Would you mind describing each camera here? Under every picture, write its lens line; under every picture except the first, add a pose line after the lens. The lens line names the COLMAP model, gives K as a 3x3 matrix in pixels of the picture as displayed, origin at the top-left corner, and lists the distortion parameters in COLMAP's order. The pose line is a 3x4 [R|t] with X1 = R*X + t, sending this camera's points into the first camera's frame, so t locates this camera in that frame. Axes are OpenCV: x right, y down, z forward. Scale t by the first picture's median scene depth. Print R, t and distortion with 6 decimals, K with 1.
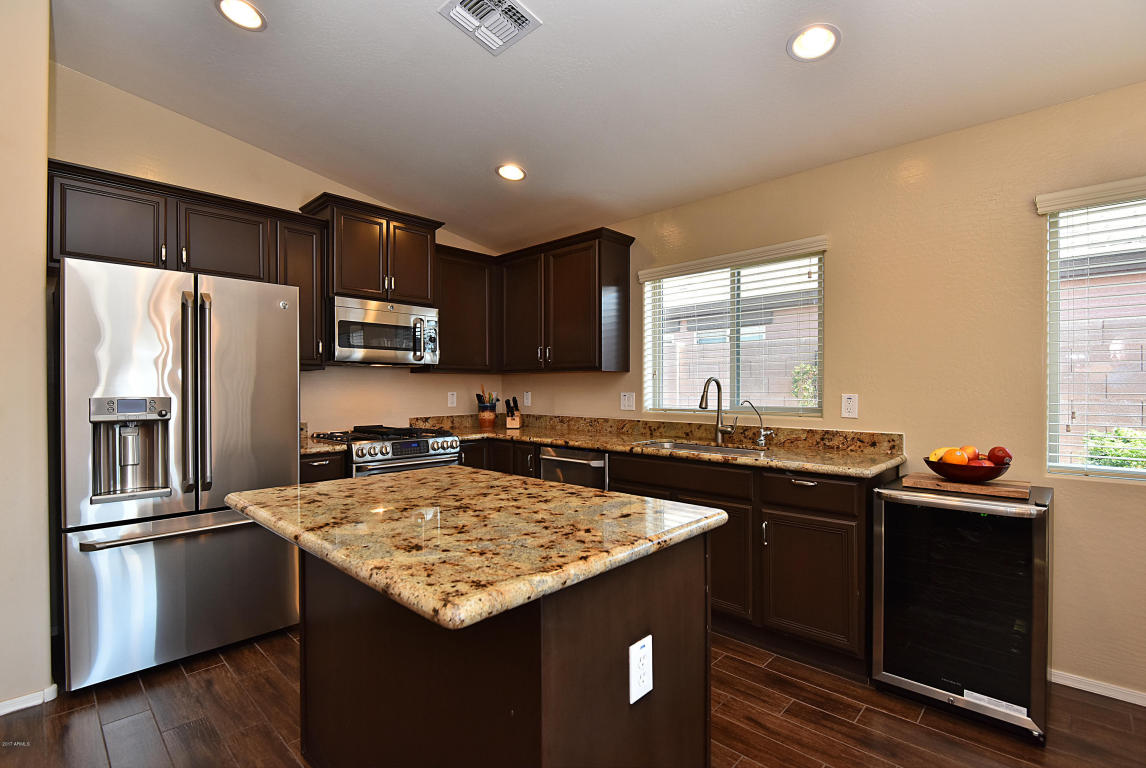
lens RADIAL K [[526.5, 0, 567.0], [0, 526.5, 389.3], [0, 0, 1]] dist [-0.010087, -0.002161]
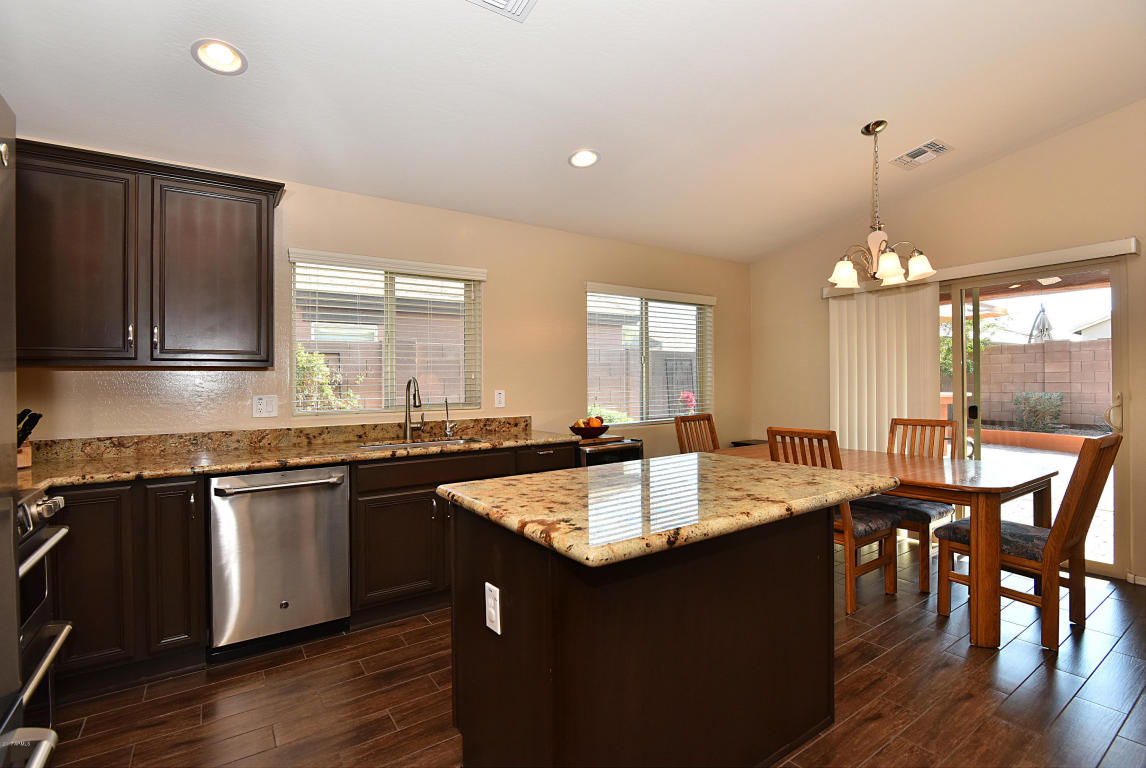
lens RADIAL K [[526.5, 0, 571.8], [0, 526.5, 390.0], [0, 0, 1]] dist [-0.010087, -0.002161]
pose [[0.208176, -0.015035, 0.977976, -0.650660], [0.014796, 0.999816, 0.012221, -0.004414], [-0.977979, 0.011926, 0.208360, 0.454854]]
